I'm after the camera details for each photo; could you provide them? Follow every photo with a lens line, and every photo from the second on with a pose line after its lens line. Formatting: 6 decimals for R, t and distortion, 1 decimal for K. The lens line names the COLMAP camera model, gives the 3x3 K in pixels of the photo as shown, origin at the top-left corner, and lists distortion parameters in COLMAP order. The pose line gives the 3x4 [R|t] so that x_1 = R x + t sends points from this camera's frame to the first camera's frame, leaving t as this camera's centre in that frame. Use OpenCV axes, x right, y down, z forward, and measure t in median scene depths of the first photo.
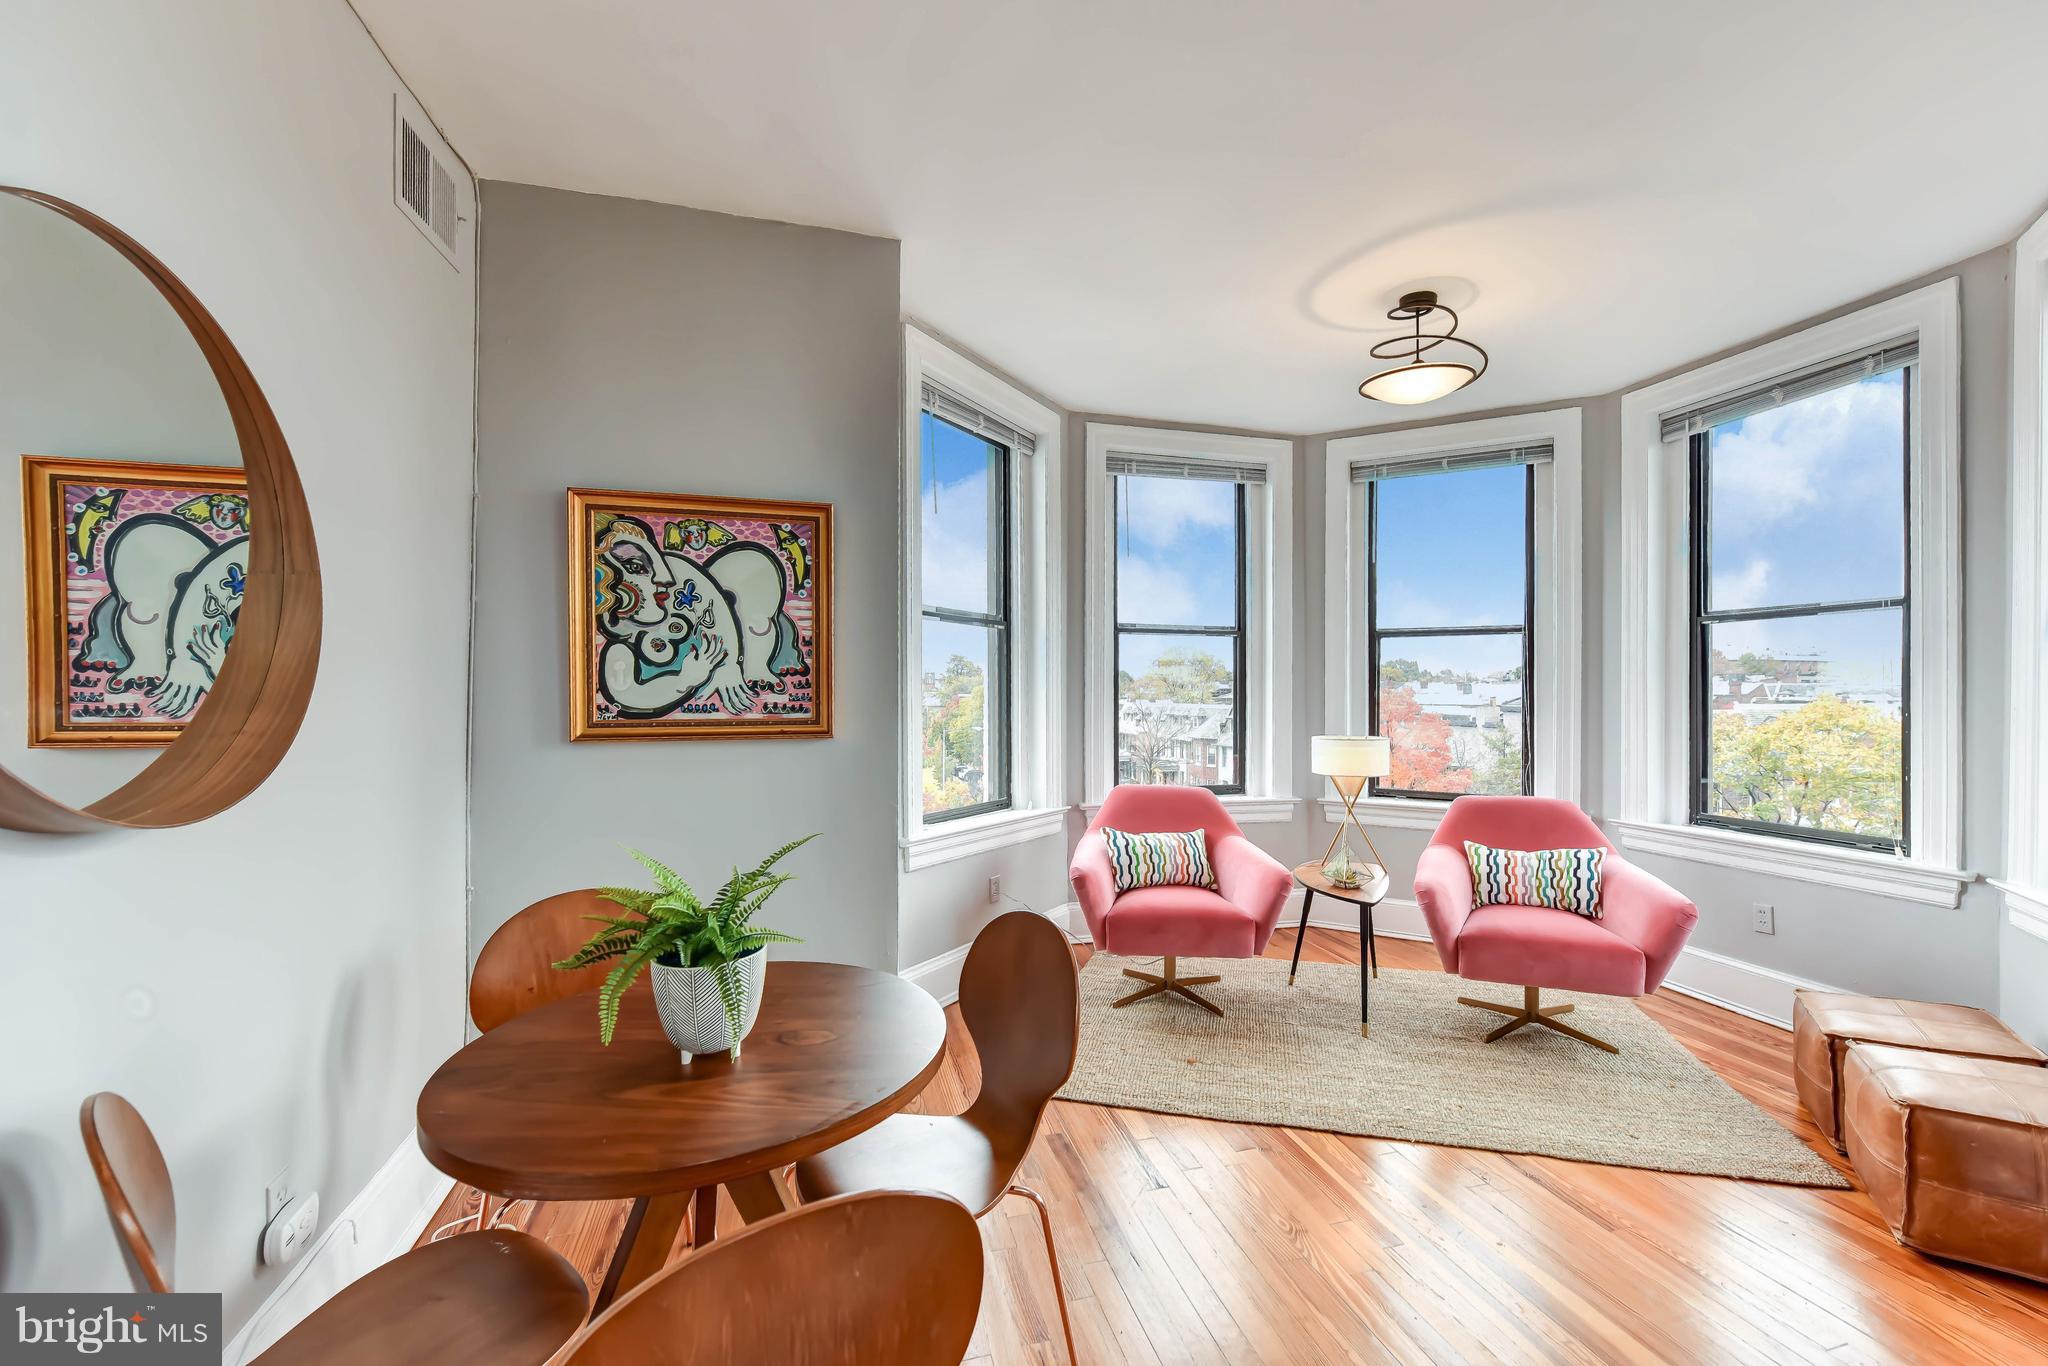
lens RADIAL K [[848.7, 0, 1029.0], [0, 848.7, 686.2], [0, 0, 1]] dist [0.001142, -0.001030]
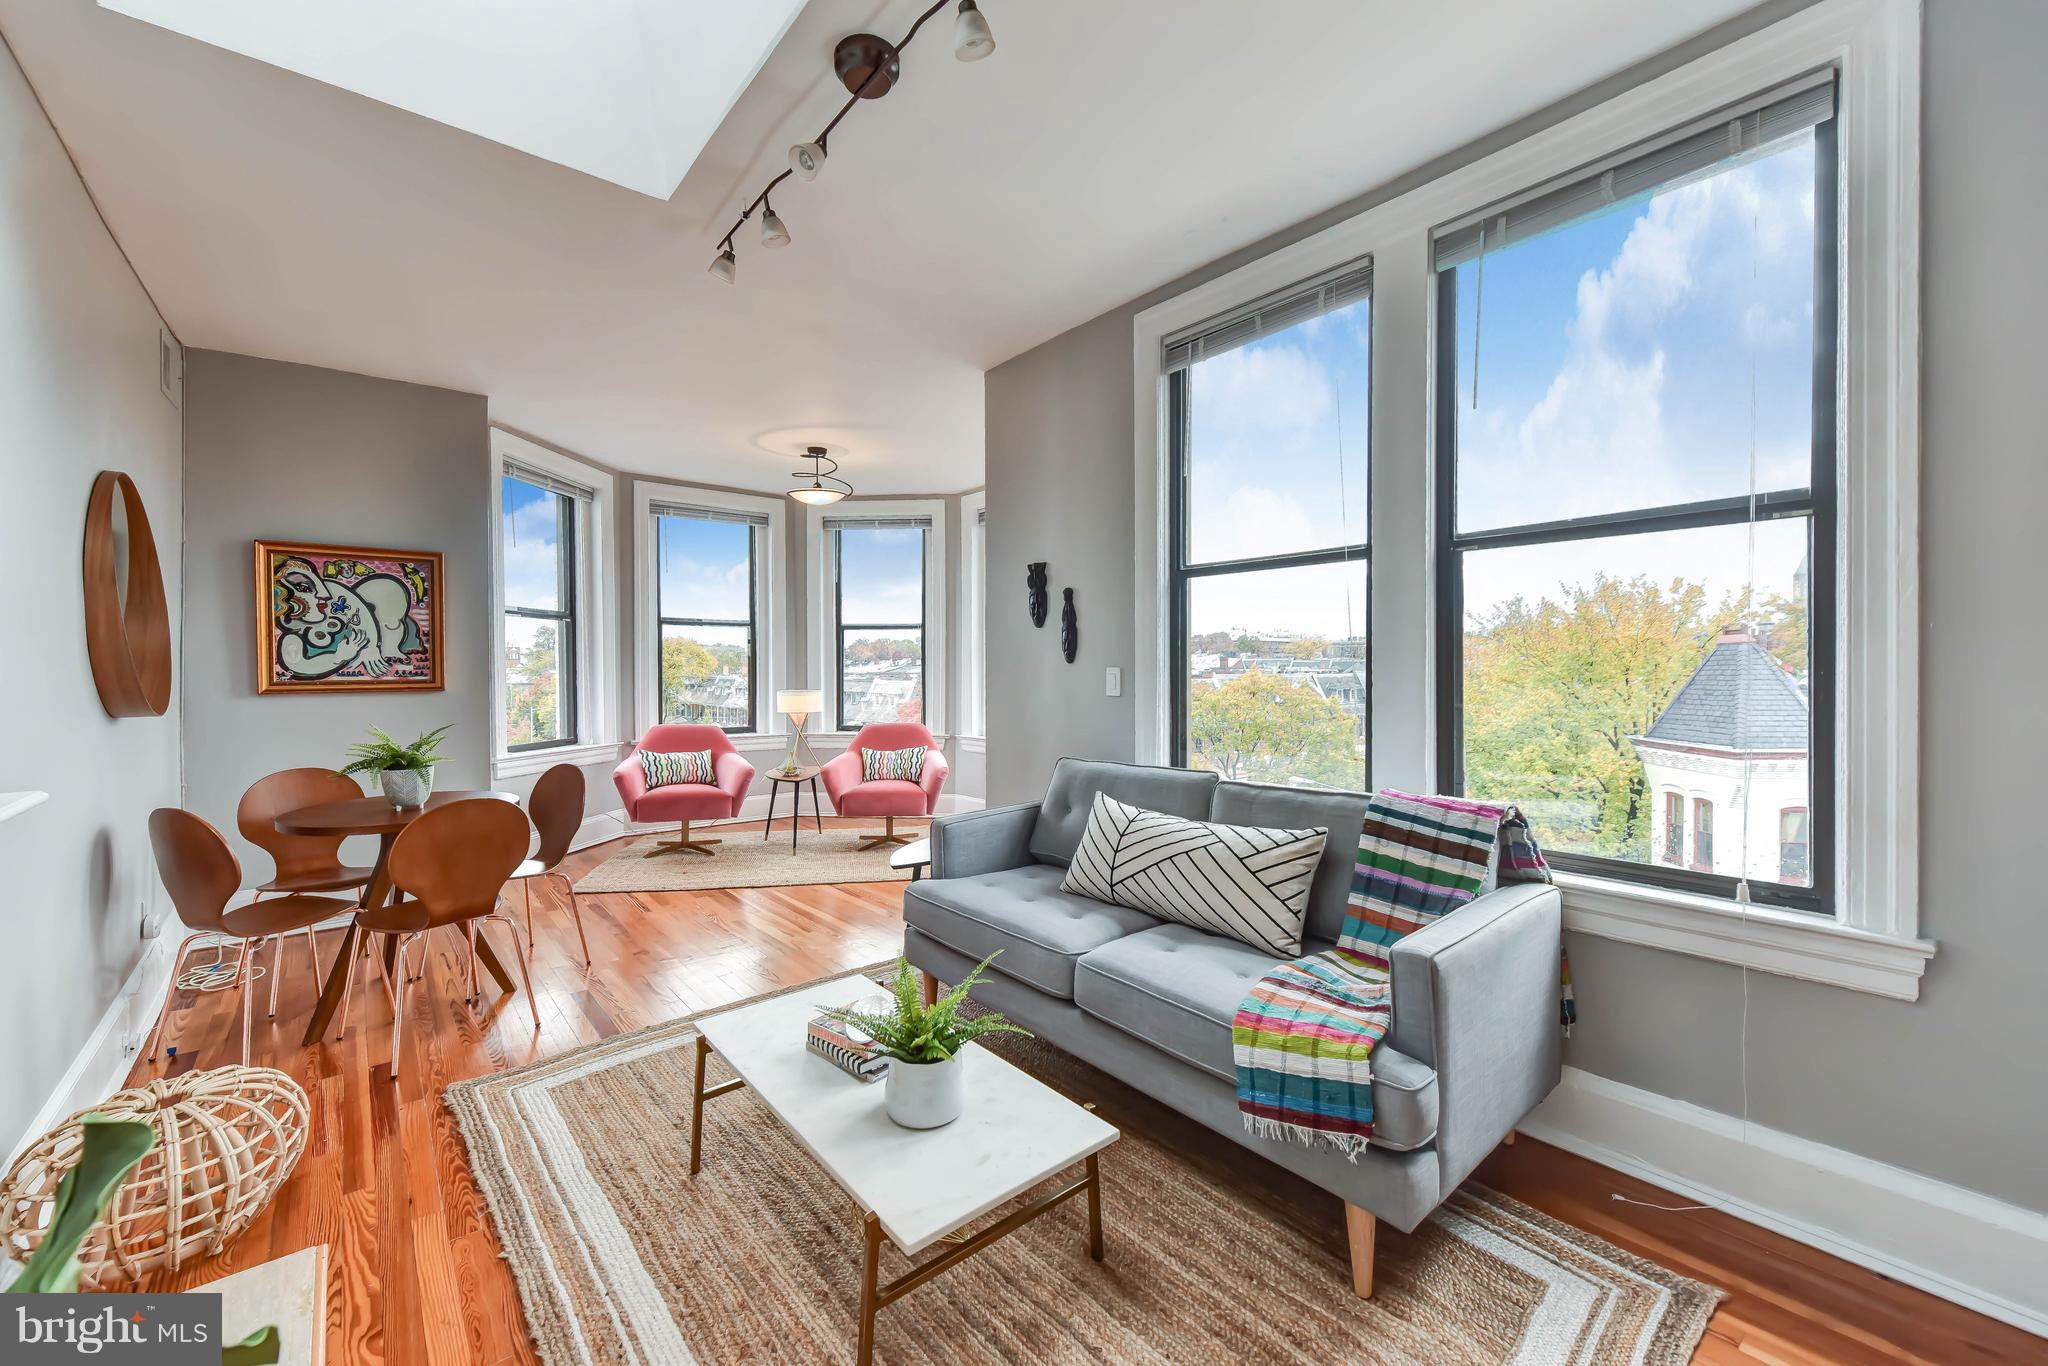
lens RADIAL K [[799.7, 0, 990.8], [0, 799.7, 678.0], [0, 0, 1]] dist [0.001013, -0.000229]
pose [[0.912508, -0.009031, 0.408960, 0.110550], [0.000445, 0.999778, 0.021085, 0.002014], [-0.409059, -0.019059, 0.912309, -0.908100]]
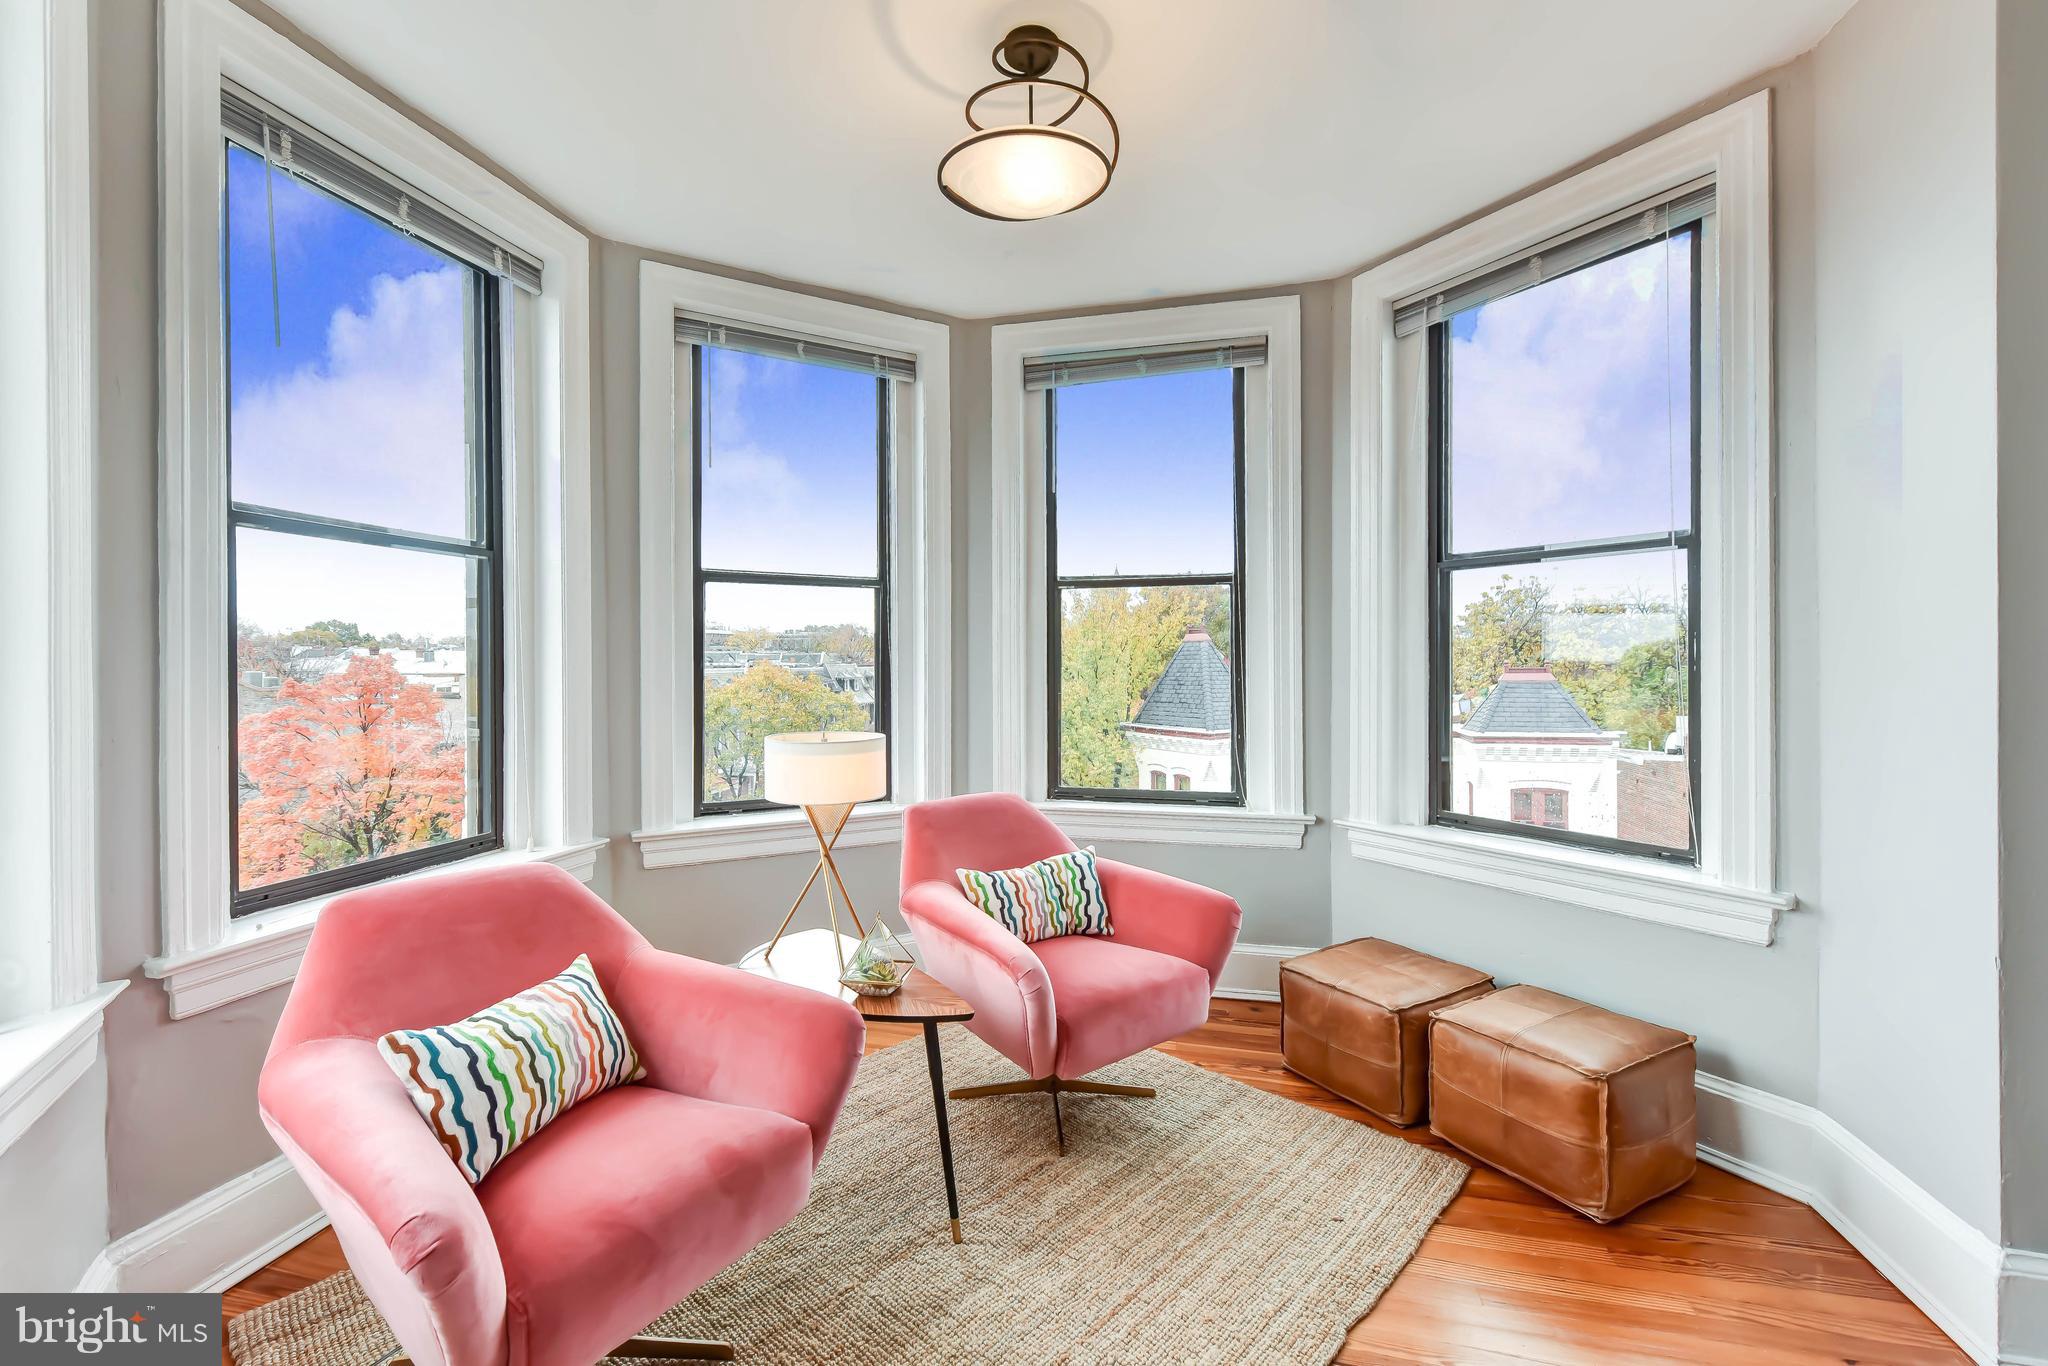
lens RADIAL K [[888.9, 0, 1016.7], [0, 888.9, 660.8], [0, 0, 1]] dist [0.000188, -0.000162]
pose [[0.500286, -0.000937, 0.865859, -0.153183], [-0.002837, 0.999992, 0.002721, 0.007874], [-0.865855, -0.003818, 0.500280, 0.841870]]
